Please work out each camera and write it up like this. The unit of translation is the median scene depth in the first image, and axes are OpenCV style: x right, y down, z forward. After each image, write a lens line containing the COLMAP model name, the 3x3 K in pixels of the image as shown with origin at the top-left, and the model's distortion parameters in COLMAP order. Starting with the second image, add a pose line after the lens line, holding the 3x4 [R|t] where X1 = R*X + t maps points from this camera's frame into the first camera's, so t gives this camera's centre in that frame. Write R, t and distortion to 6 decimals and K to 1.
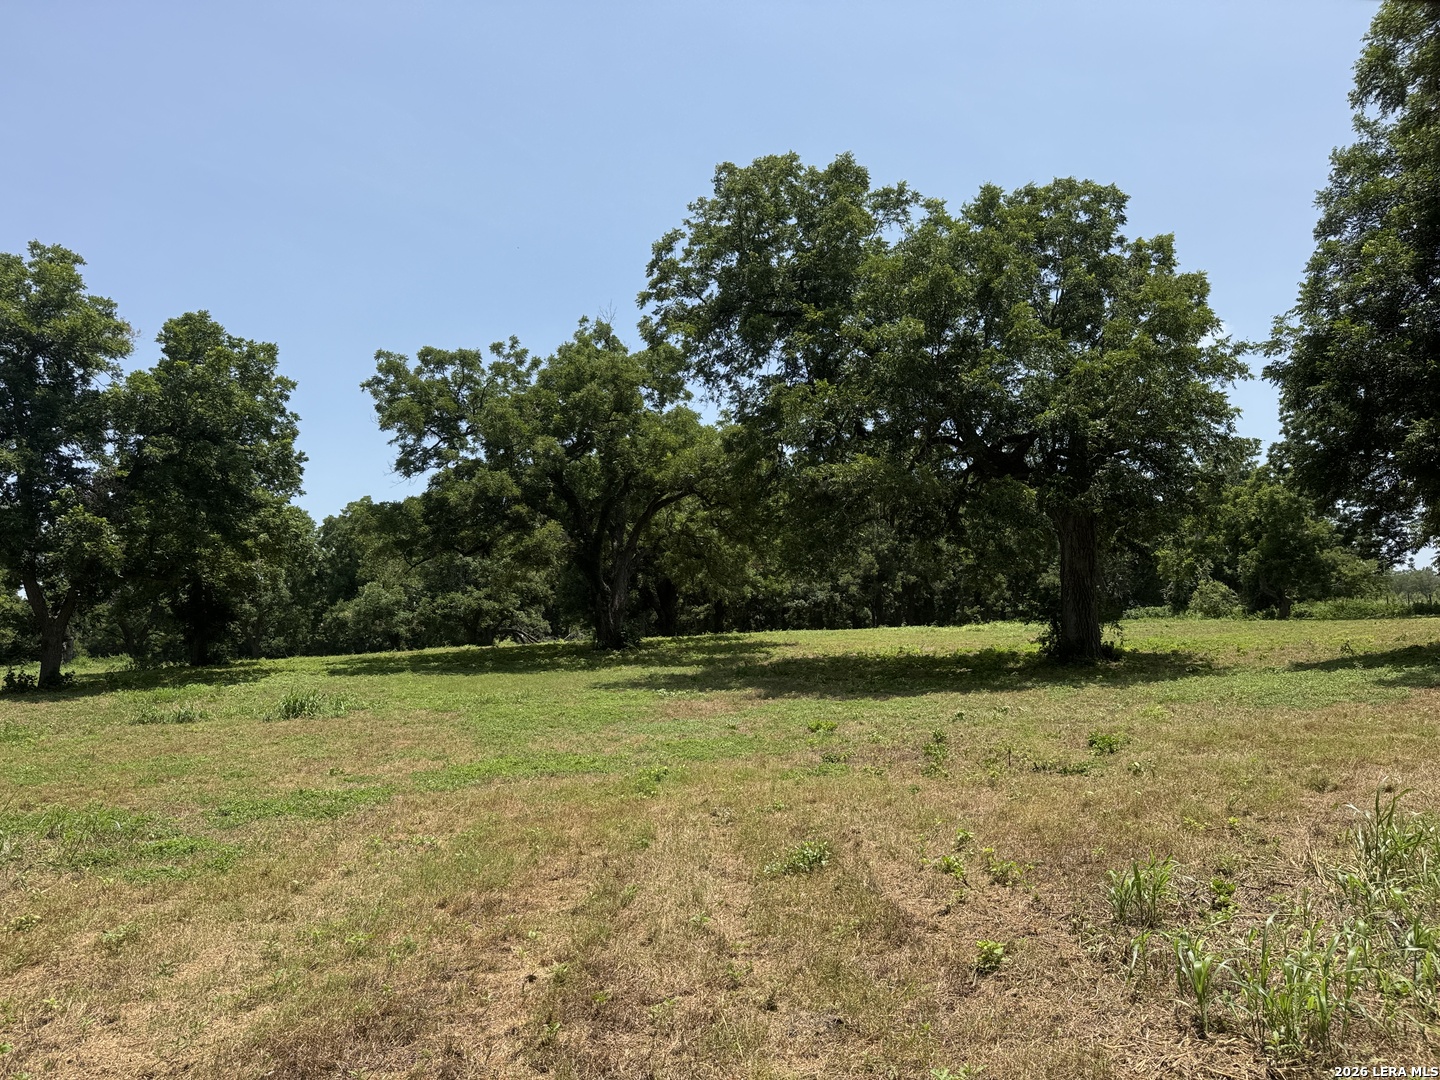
lens RADIAL K [[1073.6, 0, 720.0], [0, 1073.6, 540.0], [0, 0, 1]] dist [0.141696, -0.212929]
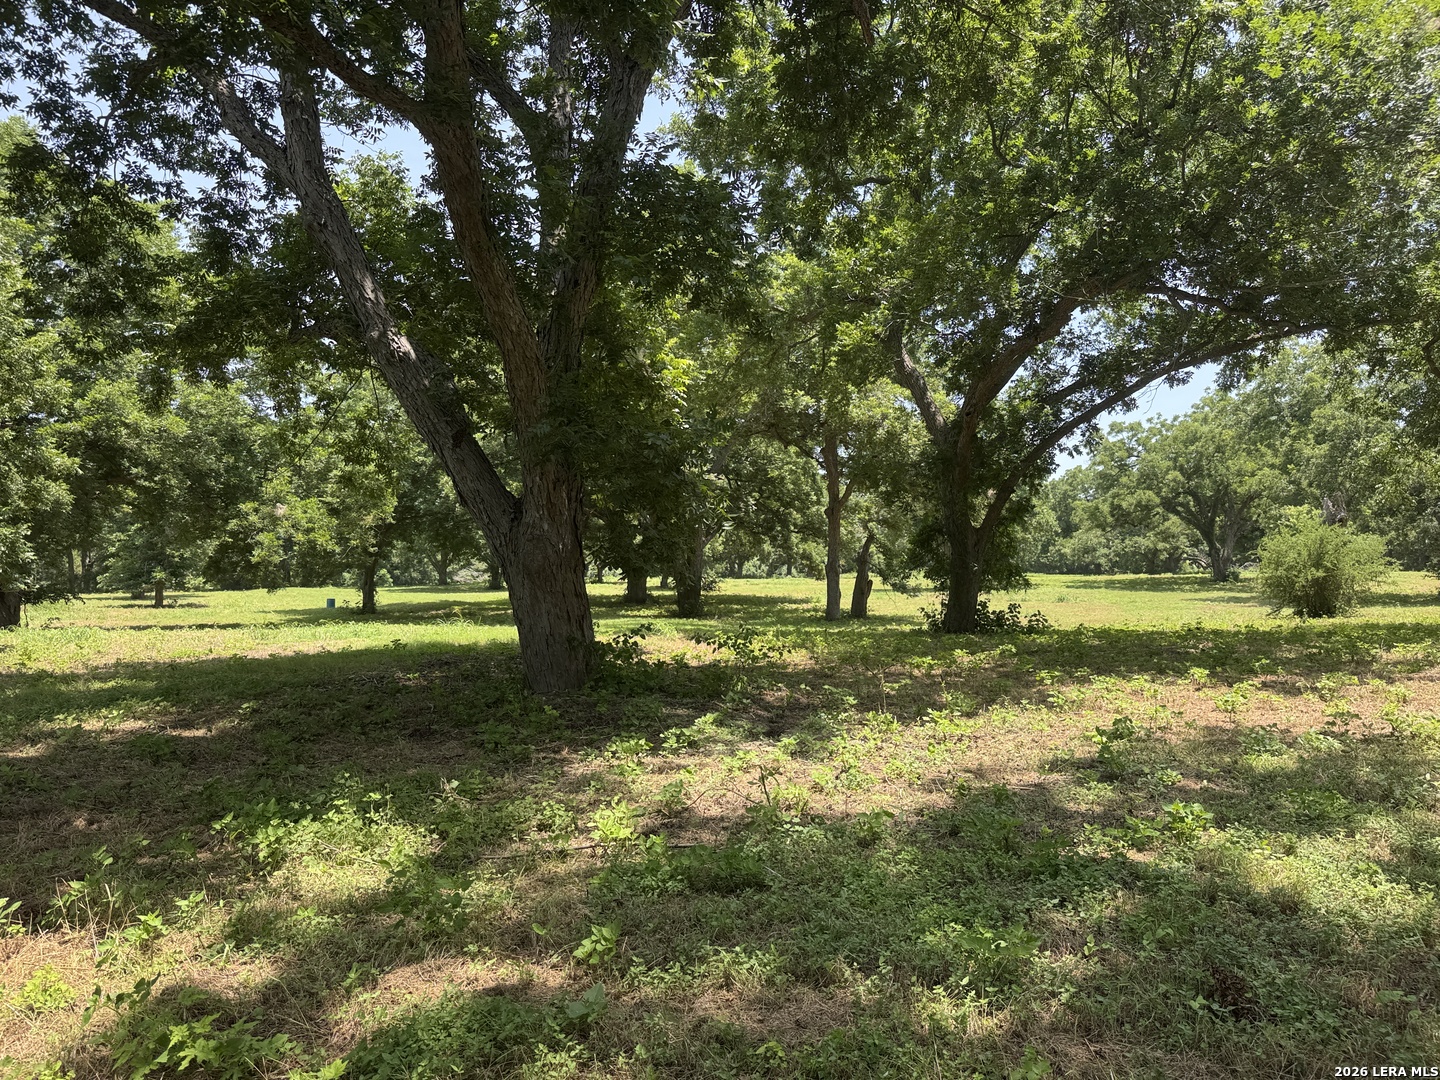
lens RADIAL K [[1073.6, 0, 720.0], [0, 1073.6, 540.0], [0, 0, 1]] dist [0.141696, -0.212929]
pose [[0.810653, 0.006809, -0.585488, 0.292474], [0.038759, 0.997115, 0.065260, -0.117298], [0.584243, -0.075596, 0.808050, -0.960081]]
